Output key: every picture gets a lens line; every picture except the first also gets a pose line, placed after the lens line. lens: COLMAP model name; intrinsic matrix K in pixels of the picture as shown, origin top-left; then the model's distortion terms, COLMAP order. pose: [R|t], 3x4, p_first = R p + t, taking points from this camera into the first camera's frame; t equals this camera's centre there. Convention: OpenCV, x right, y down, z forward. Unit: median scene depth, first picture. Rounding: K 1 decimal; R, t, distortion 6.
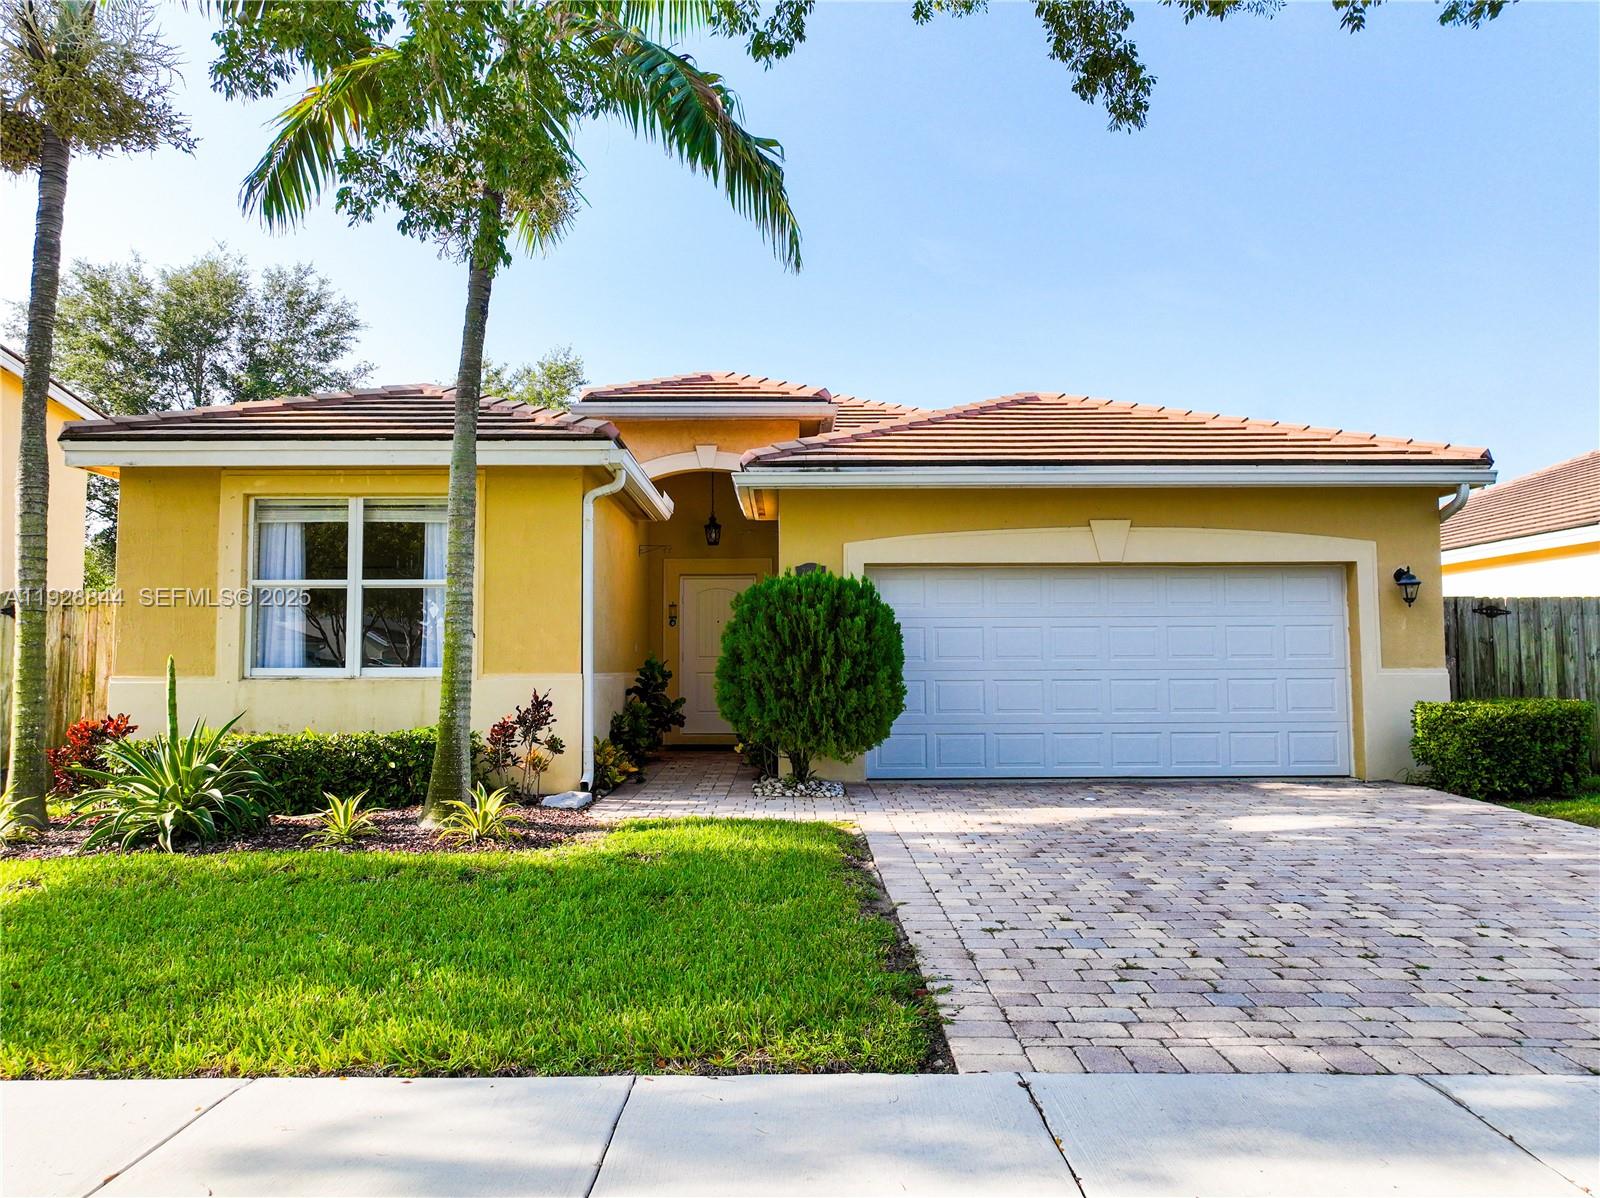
lens RADIAL K [[1001.5, 0, 800.0], [0, 1001.5, 599.0], [0, 0, 1]] dist [0.004139, 0.001928]
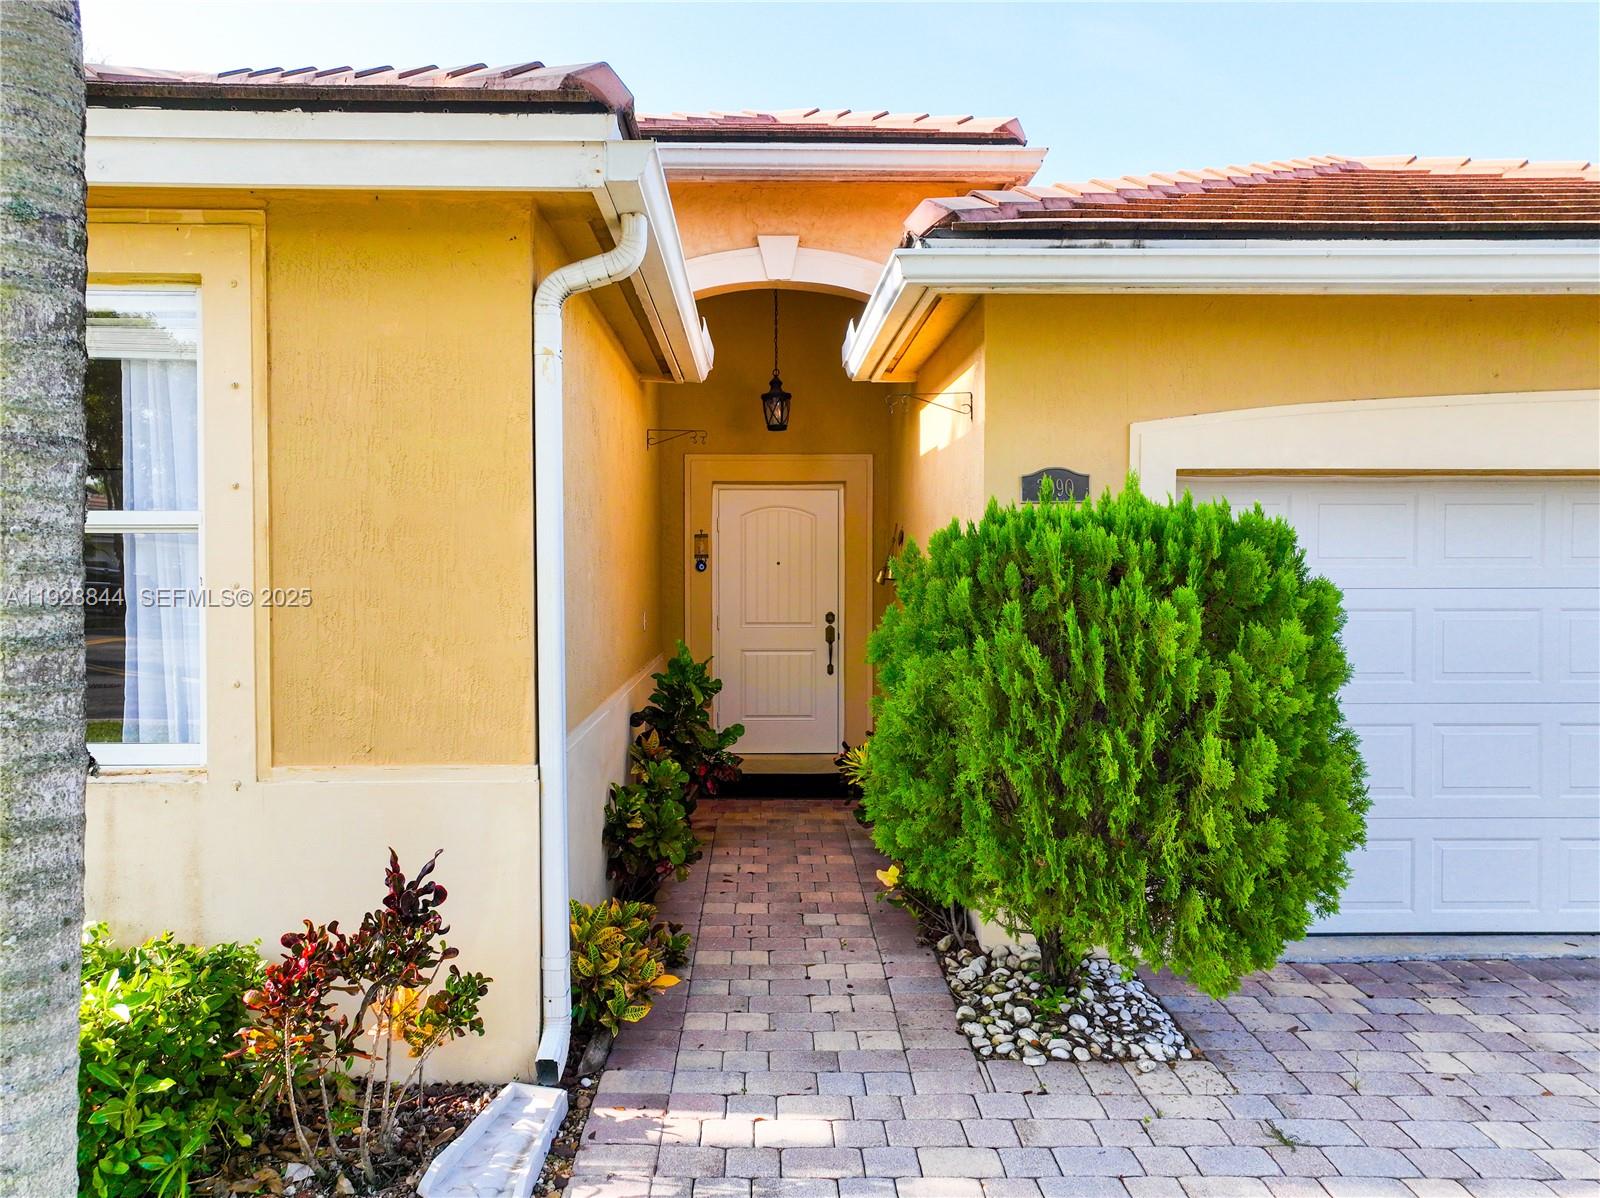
lens RADIAL K [[1124.9, 0, 800.0], [0, 1124.9, 599.0], [0, 0, 1]] dist [-0.010907, 0.020594]
pose [[0.999972, 0.006148, 0.004308, -0.118179], [-0.006506, 0.996025, 0.088834, -0.024838], [-0.003745, -0.088860, 0.996037, 0.570975]]
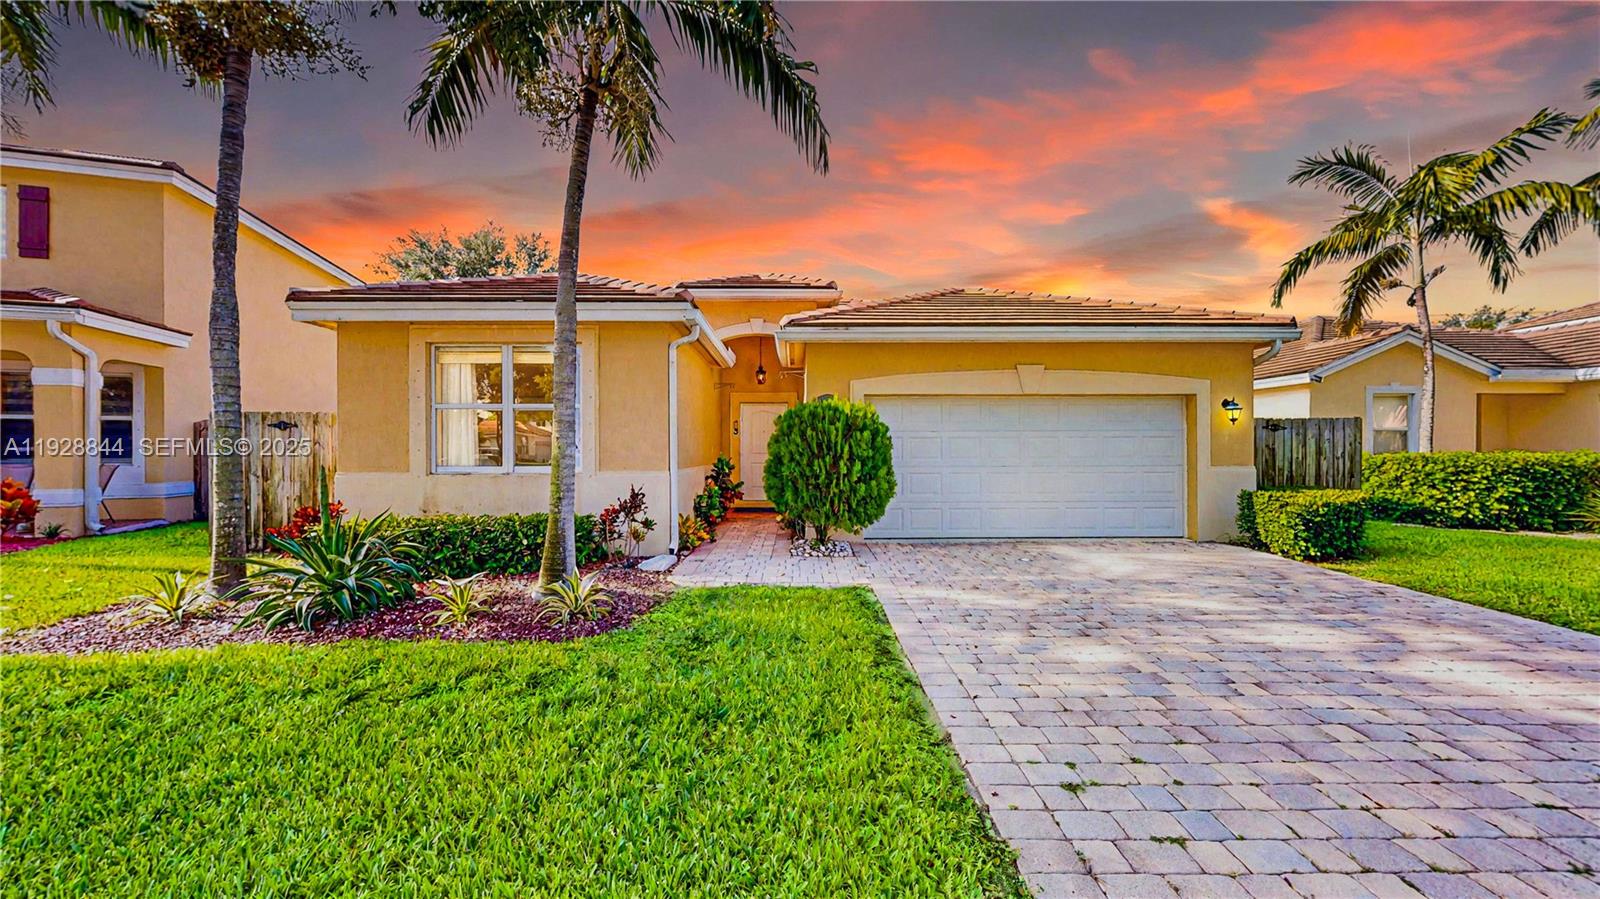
lens RADIAL K [[518.2, 0, 800.0], [0, 518.2, 449.5], [0, 0, 1]] dist [-0.000861, -0.000025]
pose [[0.999954, 0.003298, -0.008965, -0.026201], [-0.002728, 0.998017, 0.062879, -0.002456], [0.009155, -0.062852, 0.997981, 0.267197]]
